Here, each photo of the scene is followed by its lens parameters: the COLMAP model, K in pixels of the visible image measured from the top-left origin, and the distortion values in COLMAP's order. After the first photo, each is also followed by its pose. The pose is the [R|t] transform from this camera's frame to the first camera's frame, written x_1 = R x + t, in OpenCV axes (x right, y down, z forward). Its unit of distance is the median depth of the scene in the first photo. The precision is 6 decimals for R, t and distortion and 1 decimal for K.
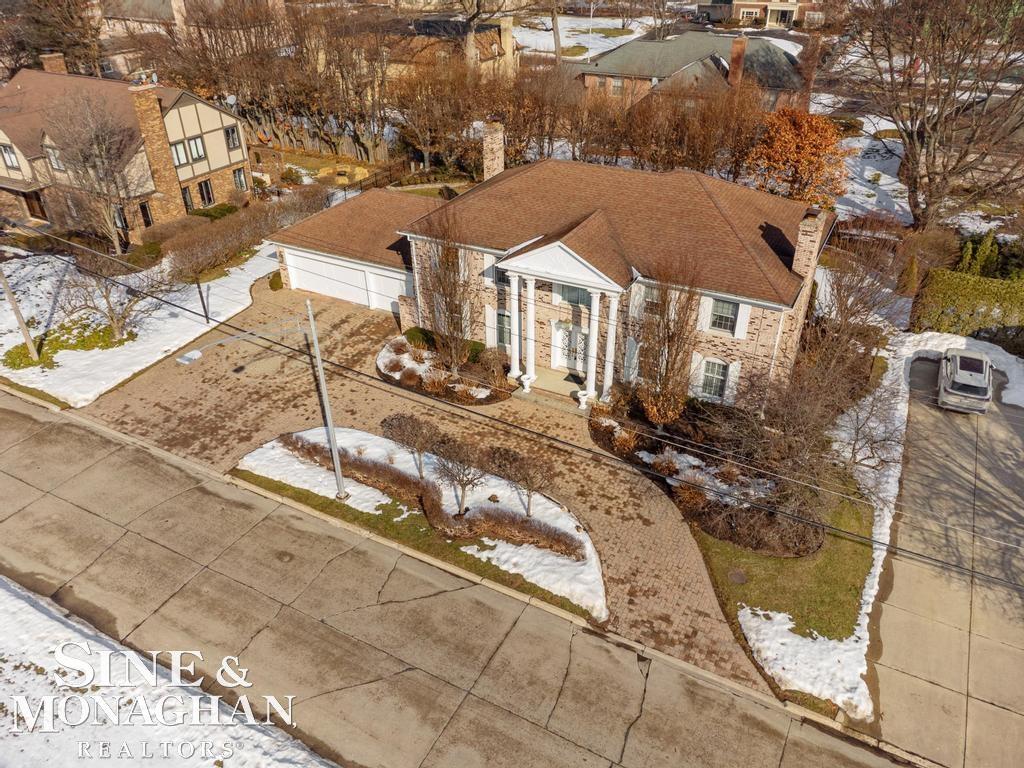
lens RADIAL K [[761.5, 0, 512.0], [0, 761.5, 384.0], [0, 0, 1]] dist [0.022129, -0.000226]
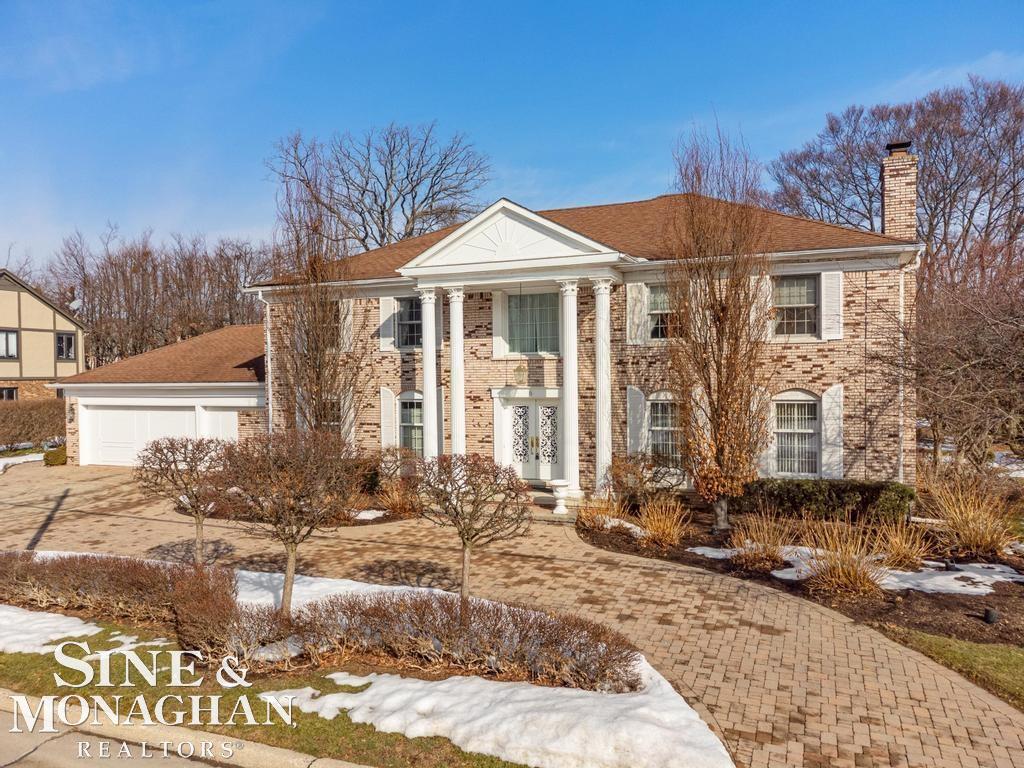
lens RADIAL K [[761.5, 0, 512.0], [0, 761.5, 384.0], [0, 0, 1]] dist [0.022129, -0.000226]
pose [[0.994601, -0.006716, 0.103557, 0.006388], [0.059448, 0.854809, -0.515526, 0.237726], [-0.085059, 0.518899, 0.850593, 0.547284]]
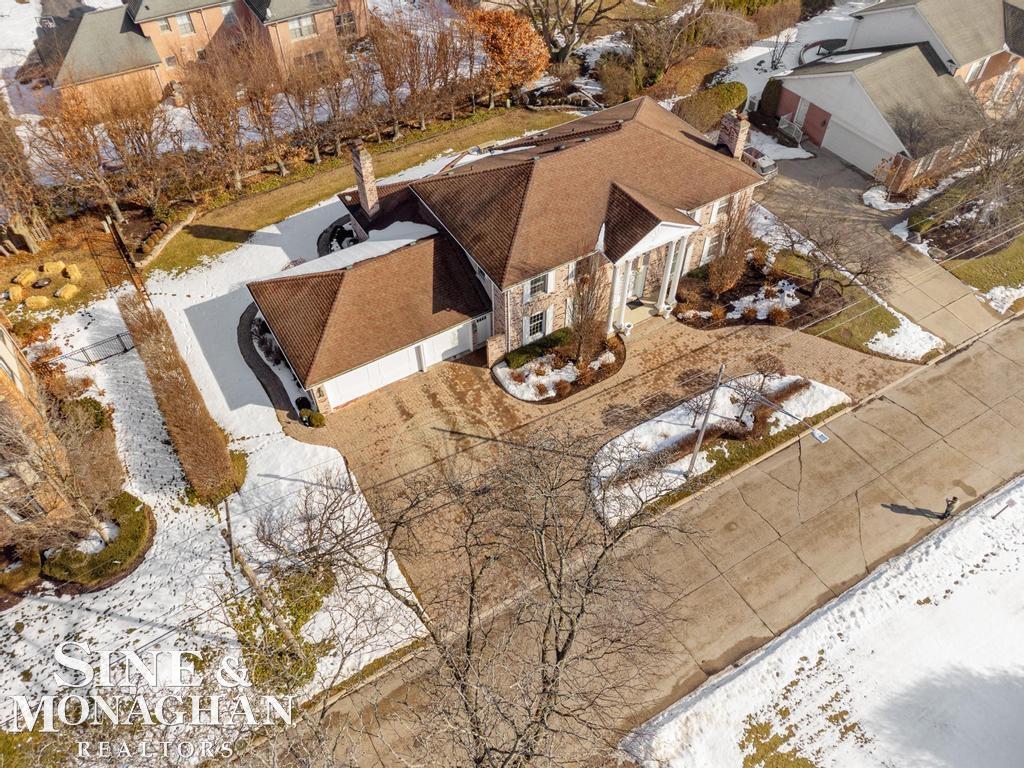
lens RADIAL K [[761.5, 0, 512.0], [0, 761.5, 384.0], [0, 0, 1]] dist [0.022129, -0.000226]
pose [[0.515822, -0.647090, 0.561428, -0.946187], [0.460270, 0.762052, 0.455442, -0.663561], [-0.722550, 0.023482, 0.690920, 0.283456]]
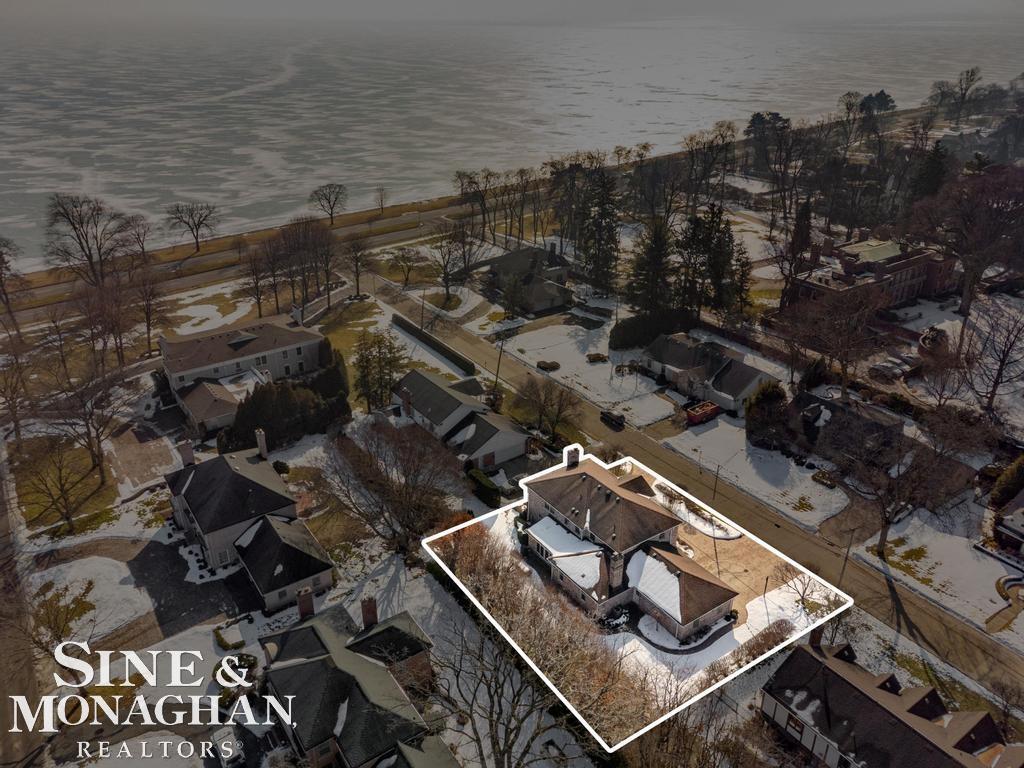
lens RADIAL K [[761.5, 0, 512.0], [0, 761.5, 384.0], [0, 0, 1]] dist [0.022129, -0.000226]
pose [[-0.886460, -0.197035, 0.418767, -0.717492], [0.253148, 0.551051, 0.795147, -3.065973], [-0.387434, 0.810876, -0.438606, 2.270152]]
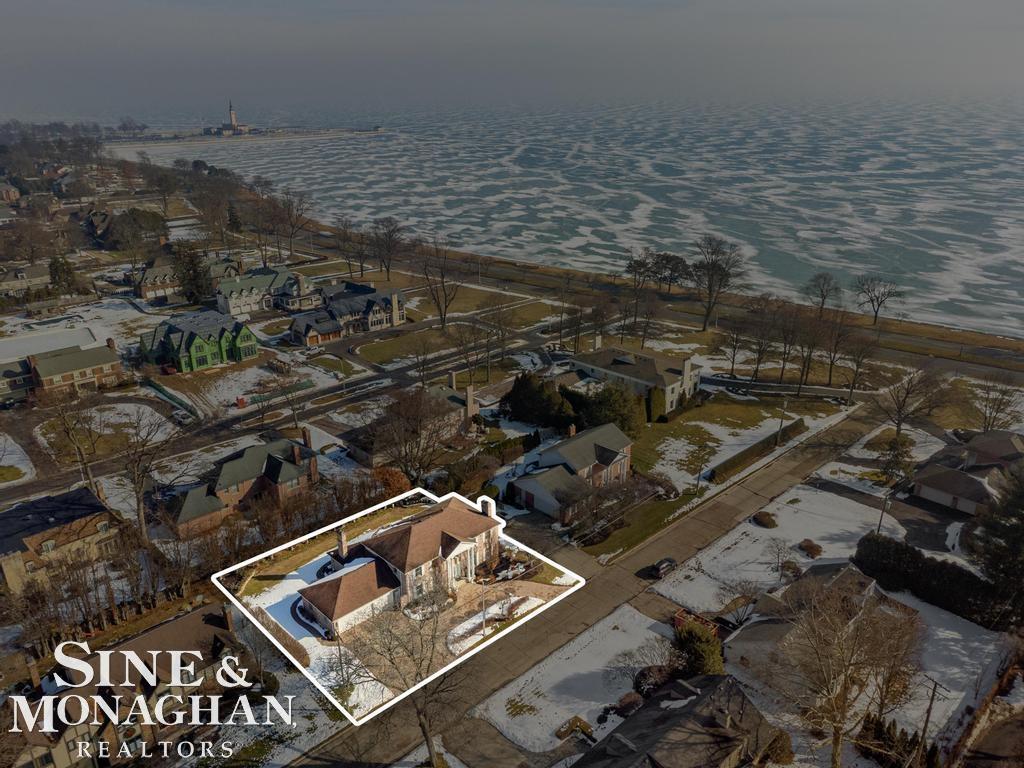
lens RADIAL K [[761.5, 0, 512.0], [0, 761.5, 384.0], [0, 0, 1]] dist [0.022129, -0.000226]
pose [[0.315432, -0.343305, 0.884672, -2.637712], [0.513475, 0.845745, 0.145119, -1.155789], [-0.798027, 0.408482, 0.443053, -1.009354]]
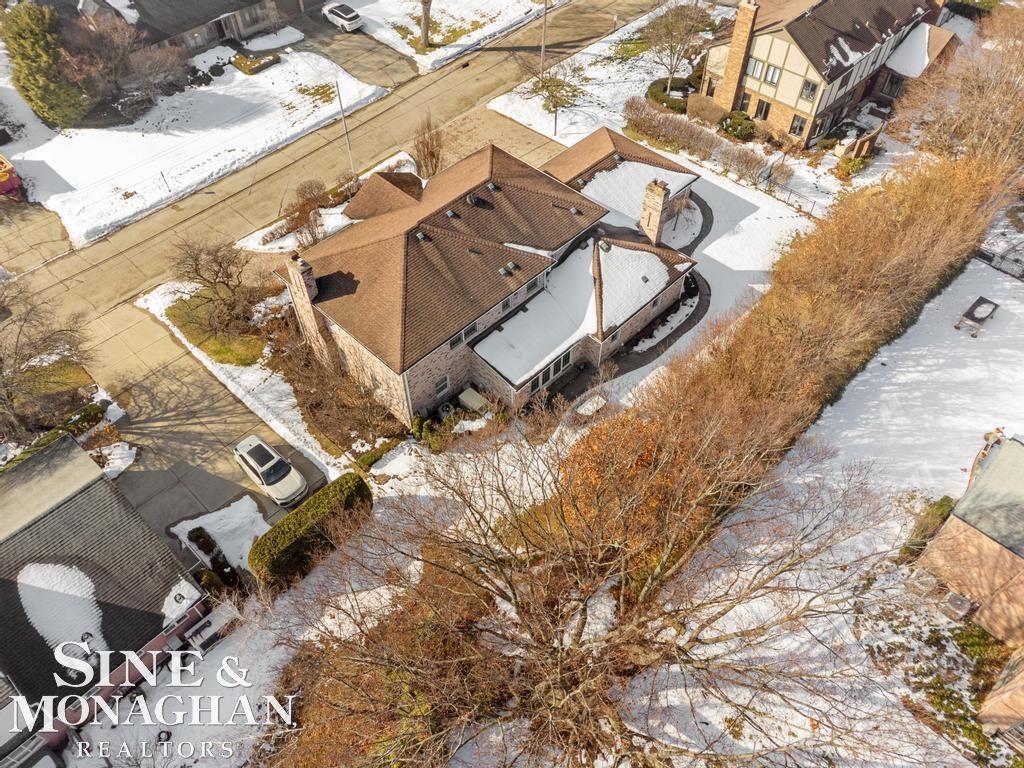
lens RADIAL K [[761.5, 0, 512.0], [0, 761.5, 384.0], [0, 0, 1]] dist [0.022129, -0.000226]
pose [[-0.285609, 0.751733, -0.594412, 1.206610], [-0.502727, 0.410533, 0.760742, -1.305927], [0.815900, 0.516101, 0.260664, 1.012513]]
